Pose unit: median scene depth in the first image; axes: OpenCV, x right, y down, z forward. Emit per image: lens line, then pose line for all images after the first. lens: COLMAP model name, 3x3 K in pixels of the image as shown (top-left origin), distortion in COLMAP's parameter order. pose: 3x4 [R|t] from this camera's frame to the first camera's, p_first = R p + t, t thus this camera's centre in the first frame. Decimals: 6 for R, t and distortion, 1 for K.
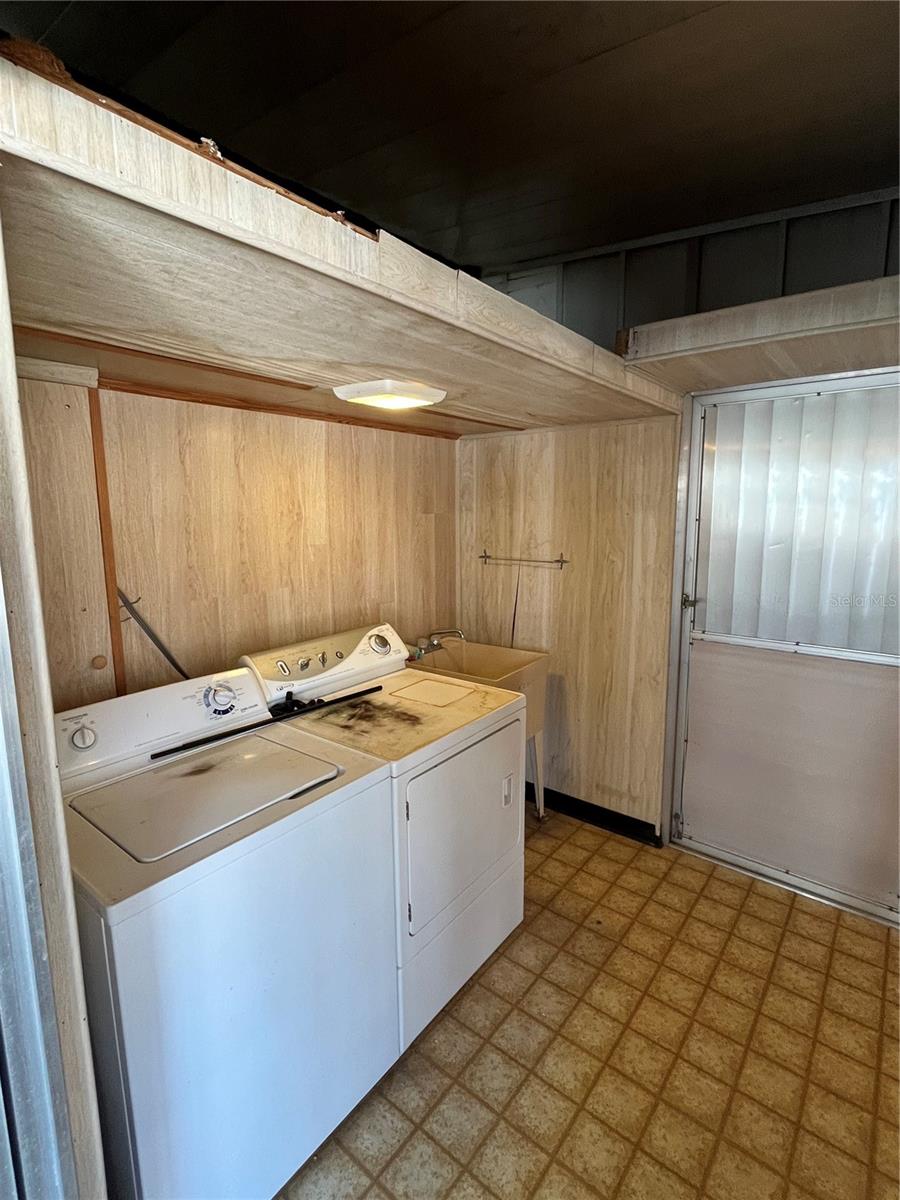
lens RADIAL K [[573.0, 0, 447.5], [0, 573.0, 599.1], [0, 0, 1]] dist [-0.001062, -0.000874]
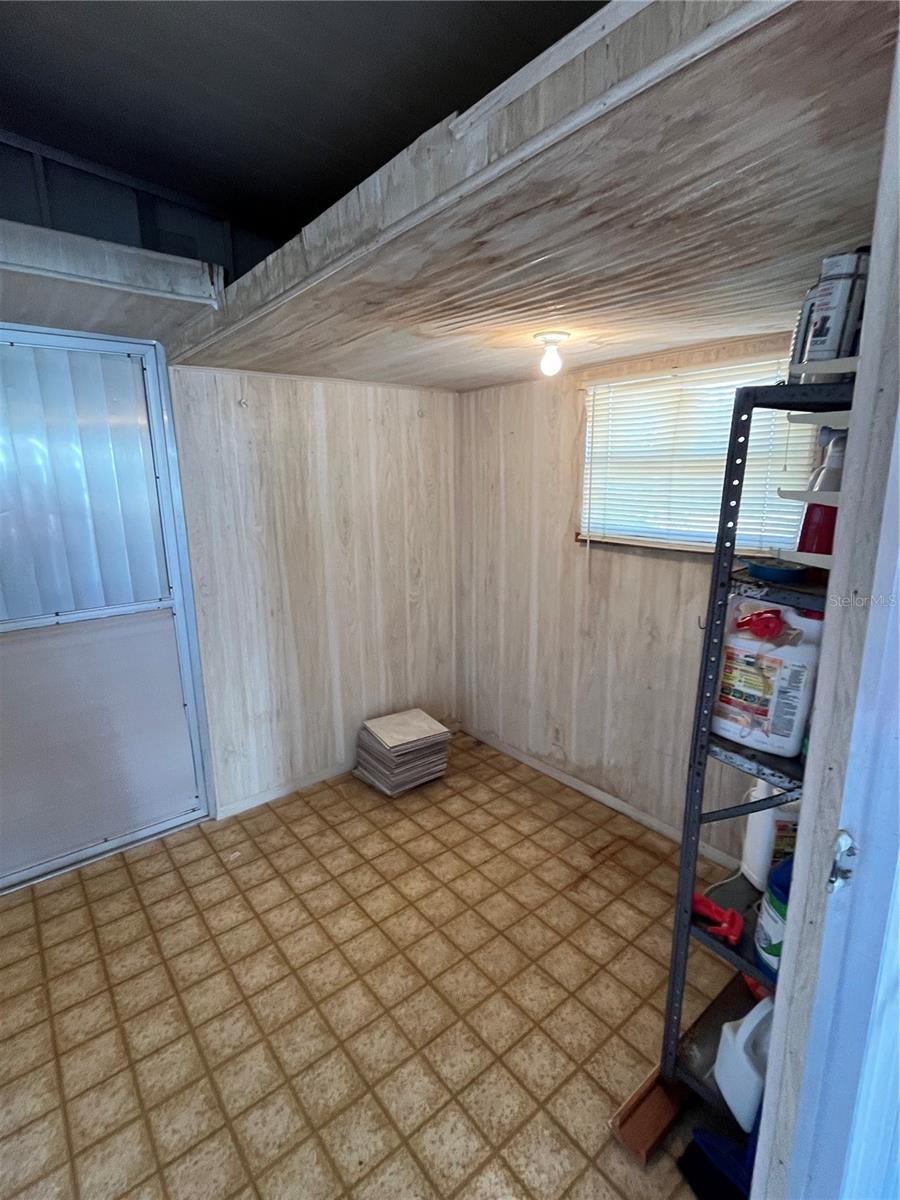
lens RADIAL K [[573.0, 0, 449.5], [0, 573.0, 596.8], [0, 0, 1]] dist [-0.001062, -0.000874]
pose [[0.199647, -0.208744, 0.957375, -0.214119], [0.163380, 0.970459, 0.177526, -0.025781], [-0.966151, 0.120973, 0.227854, 0.176114]]
